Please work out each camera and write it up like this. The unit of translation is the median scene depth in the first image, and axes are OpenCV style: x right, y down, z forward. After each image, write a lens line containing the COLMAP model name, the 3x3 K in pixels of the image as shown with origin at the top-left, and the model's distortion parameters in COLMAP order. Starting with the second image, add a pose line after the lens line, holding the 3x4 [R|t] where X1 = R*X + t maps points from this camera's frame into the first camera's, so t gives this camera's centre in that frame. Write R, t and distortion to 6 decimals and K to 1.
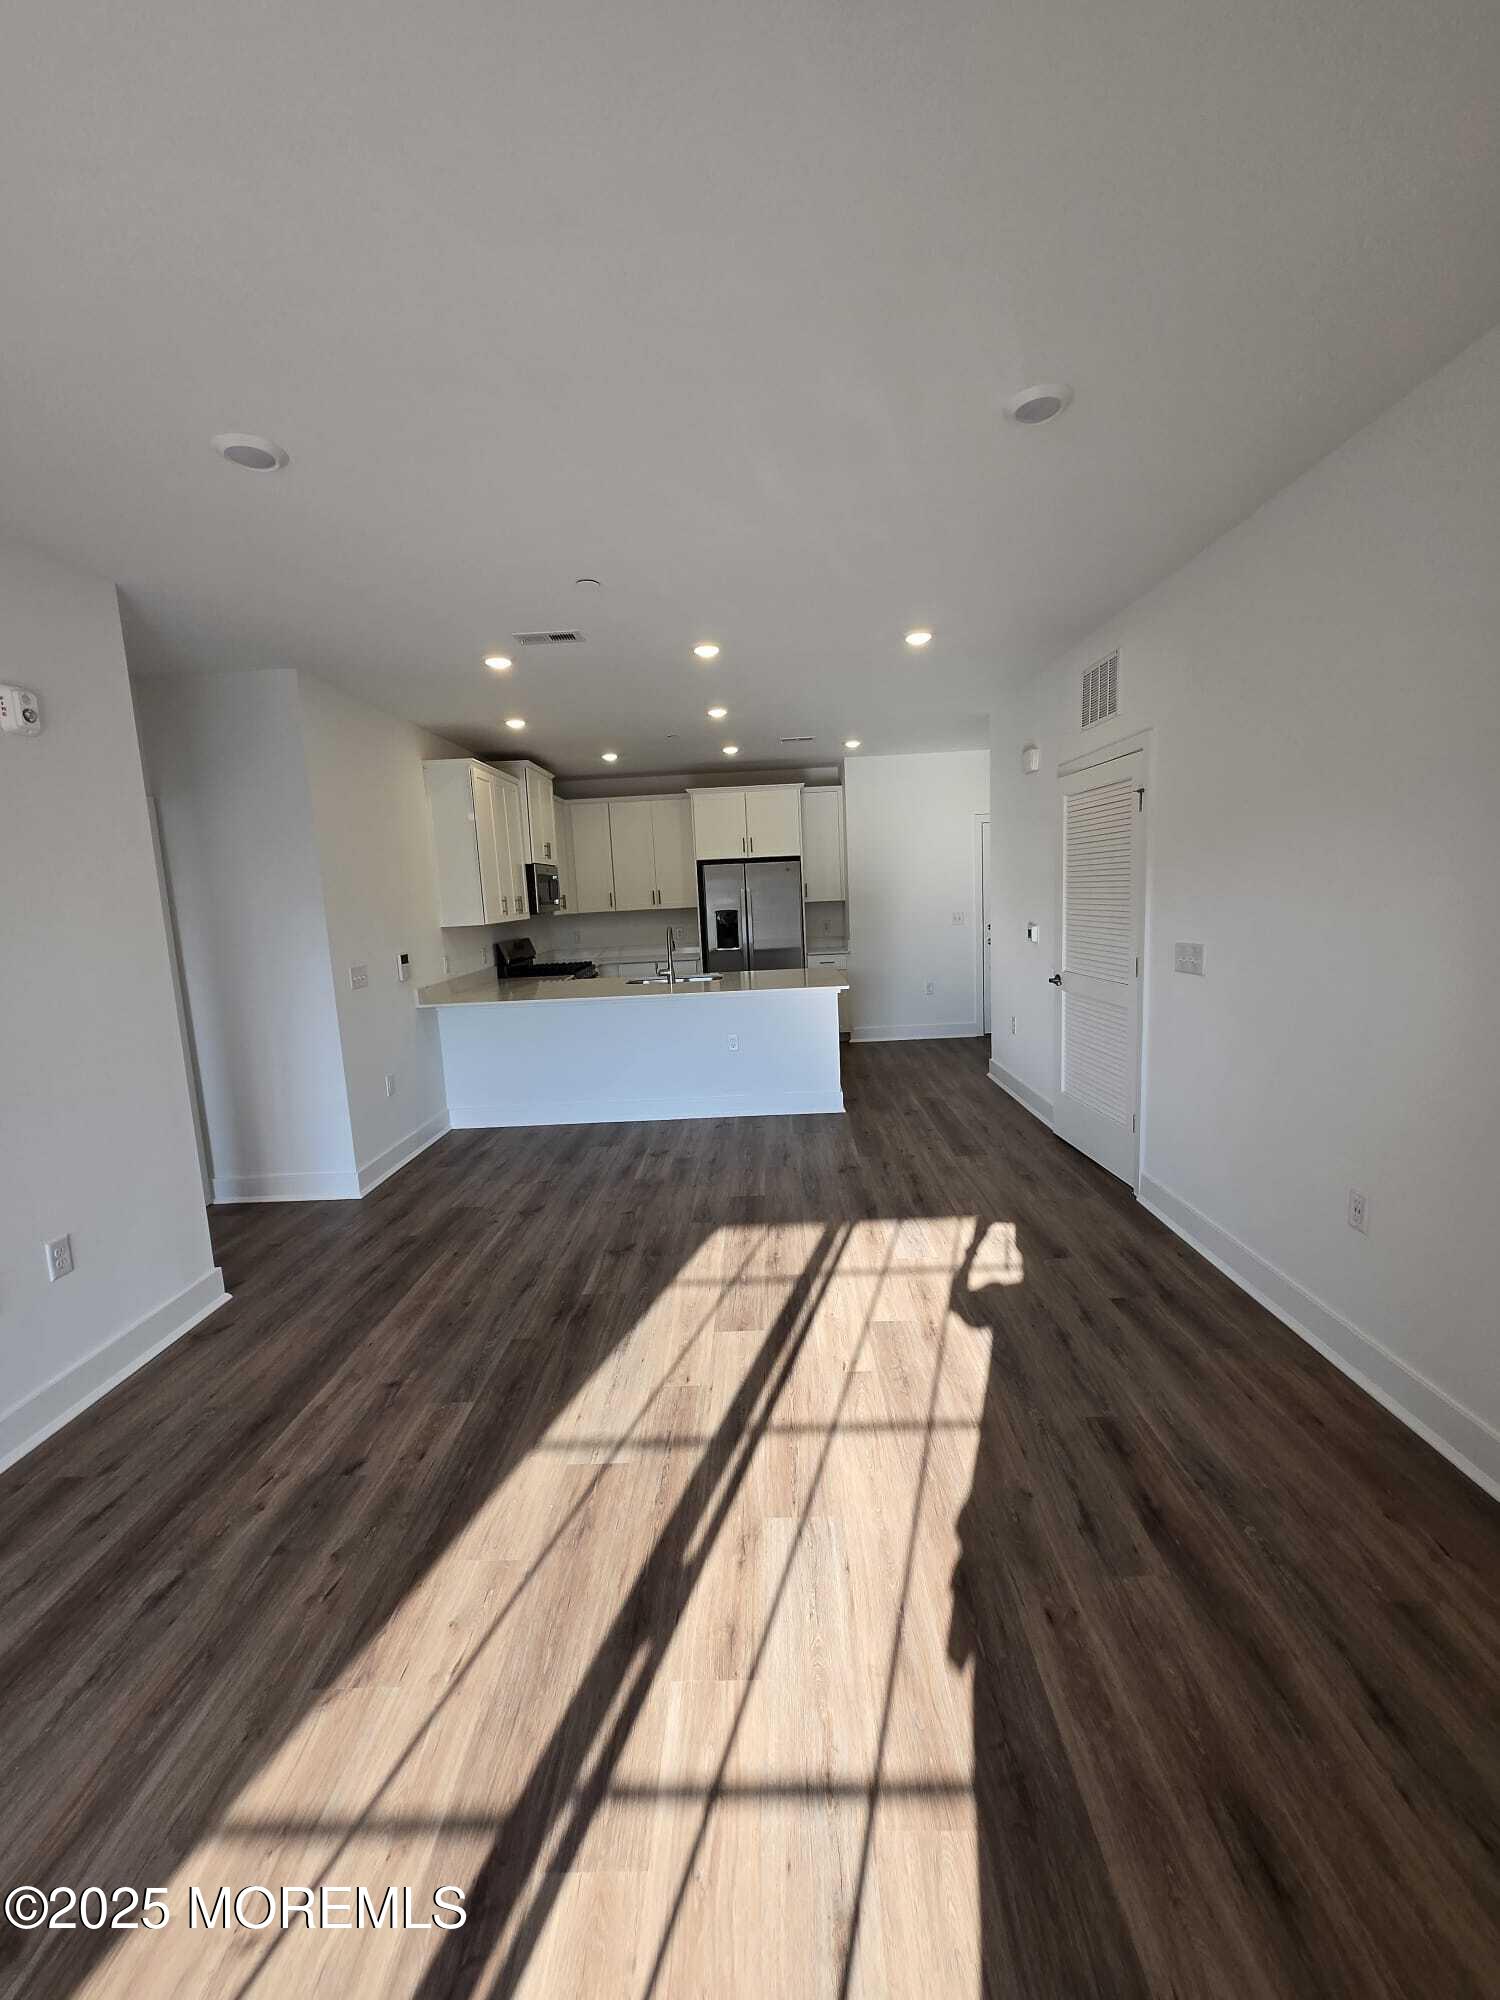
lens RADIAL K [[795.2, 0, 747.5], [0, 795.2, 1002.4], [0, 0, 1]] dist [-0.001276, 0.000026]
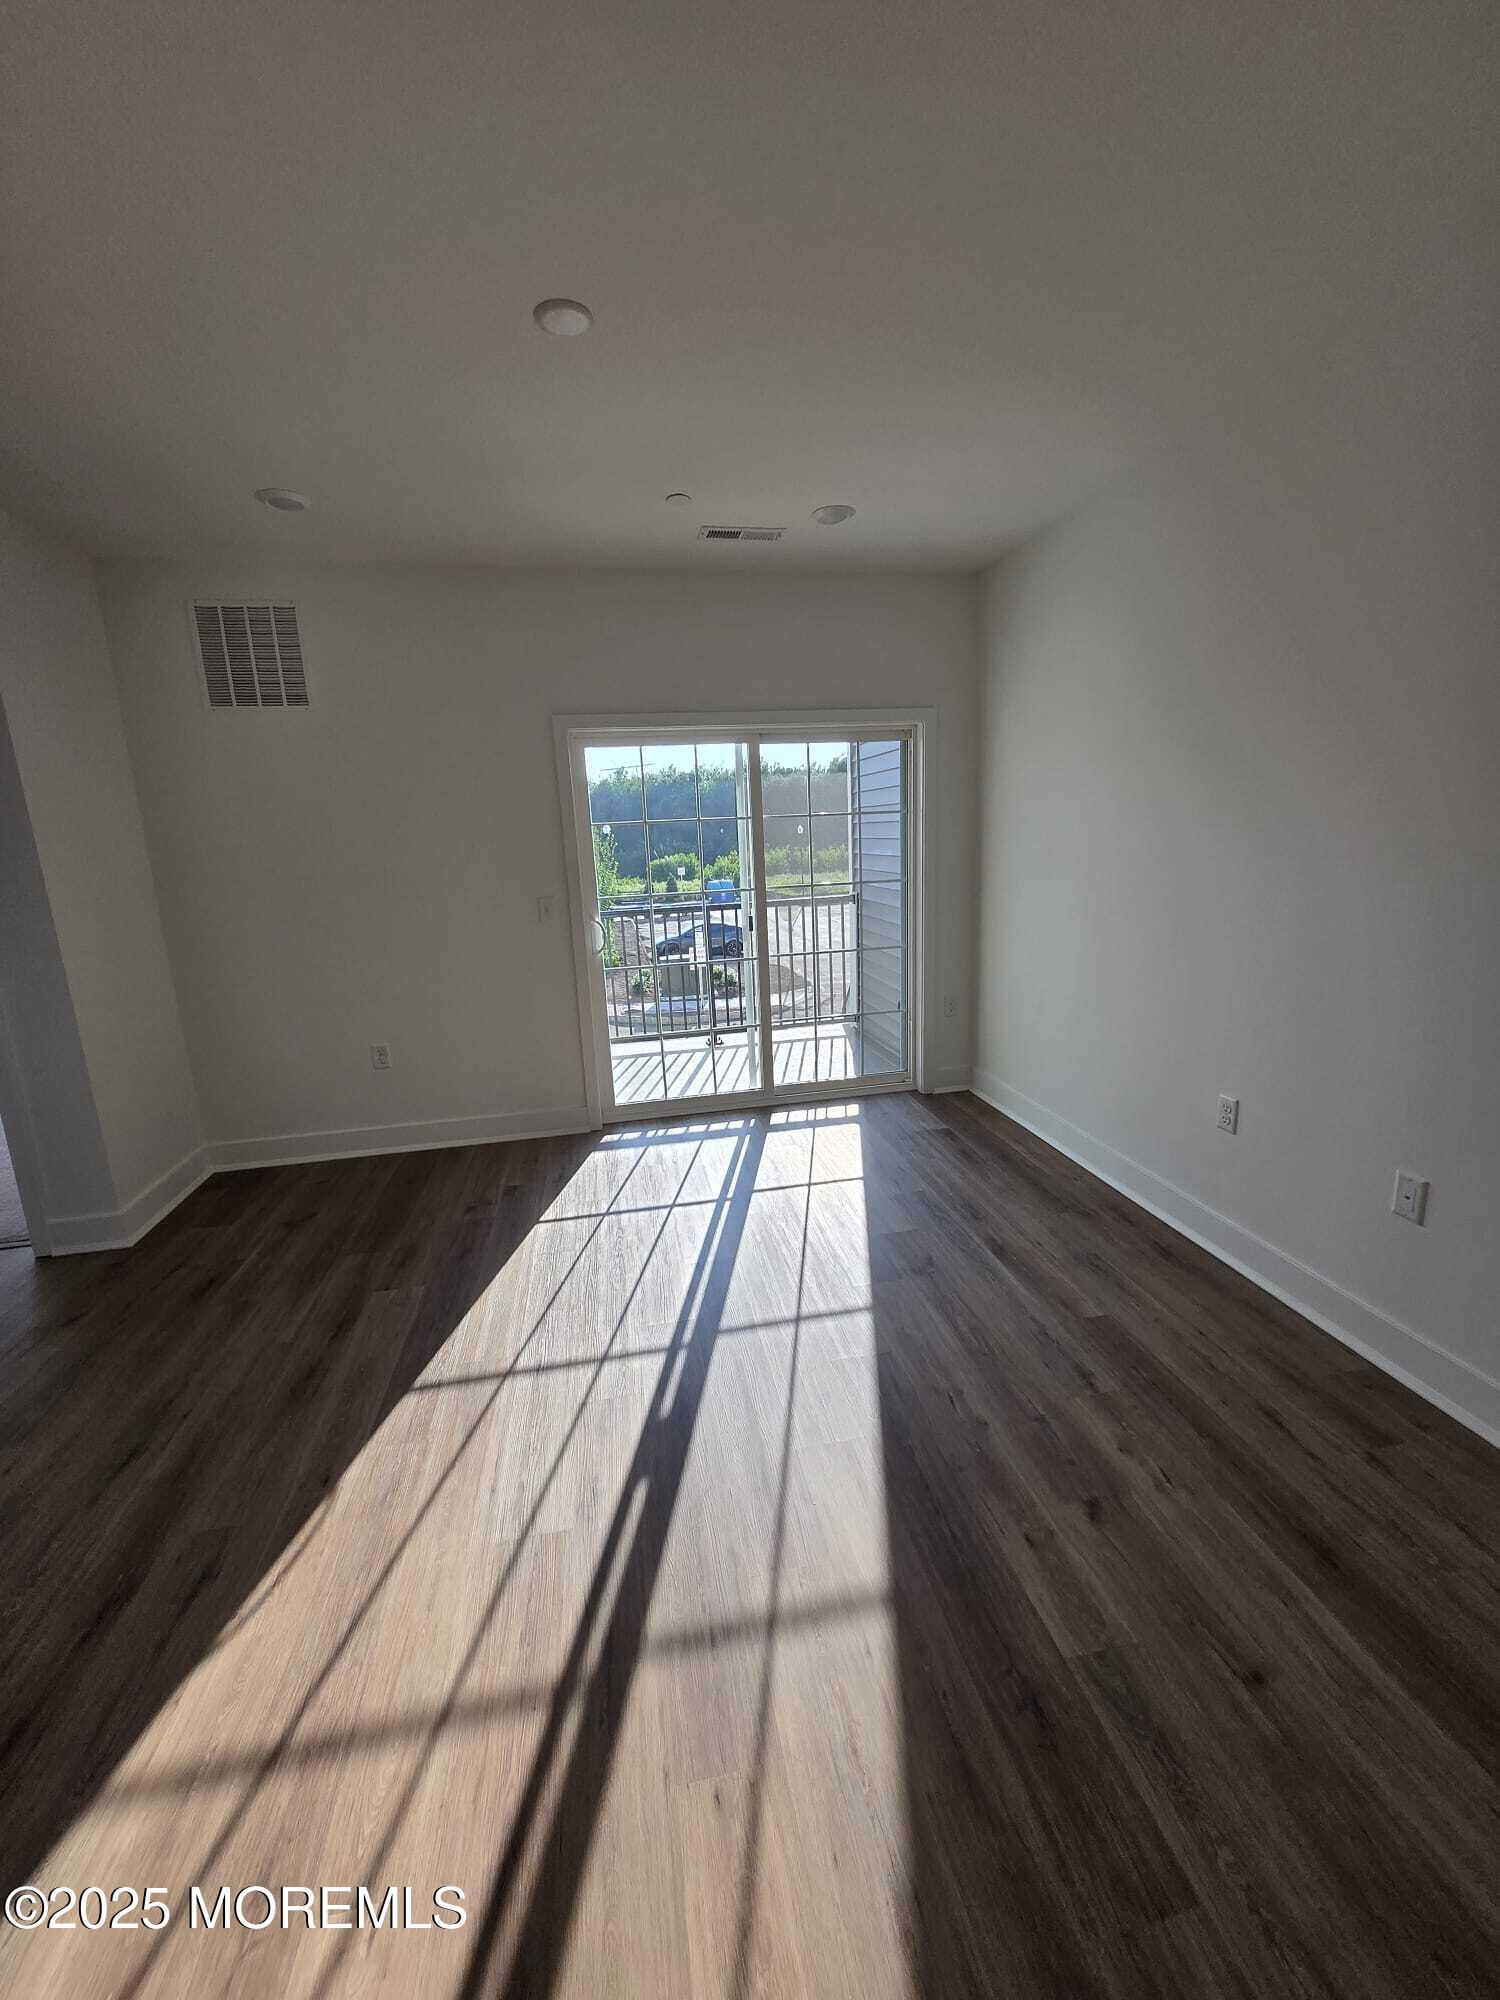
lens RADIAL K [[795.2, 0, 748.7], [0, 795.2, 997.6], [0, 0, 1]] dist [-0.001276, 0.000026]
pose [[-0.974318, 0.131489, -0.182799, -0.083371], [0.063045, 0.938625, 0.339129, -0.192911], [0.216171, 0.318895, -0.922809, 1.528930]]
